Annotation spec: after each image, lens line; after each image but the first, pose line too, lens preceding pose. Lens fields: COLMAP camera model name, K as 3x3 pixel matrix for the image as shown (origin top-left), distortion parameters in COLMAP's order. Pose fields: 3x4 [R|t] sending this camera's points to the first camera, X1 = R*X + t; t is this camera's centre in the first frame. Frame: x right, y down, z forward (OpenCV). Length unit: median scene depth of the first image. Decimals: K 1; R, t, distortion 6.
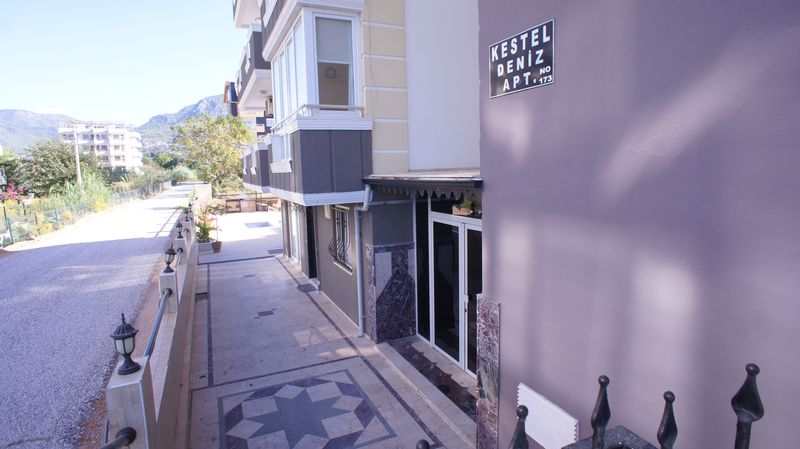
lens RADIAL K [[420.0, 0, 396.5], [0, 420.0, 222.5], [0, 0, 1]] dist [-0.085731, 0.055428]
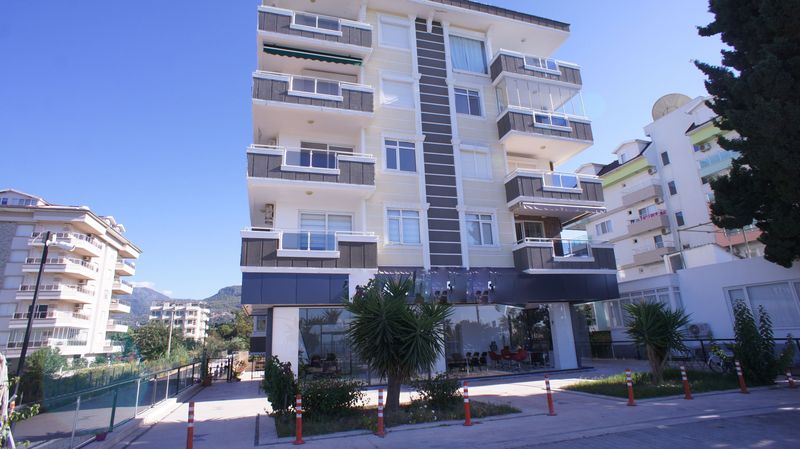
lens RADIAL K [[420.0, 0, 396.5], [0, 420.0, 222.5], [0, 0, 1]] dist [-0.085731, 0.055428]
pose [[0.991236, -0.050903, -0.121905, 0.092258], [-0.000040, 0.922669, -0.385594, 0.016859], [0.132106, 0.382219, 0.914580, -0.157409]]
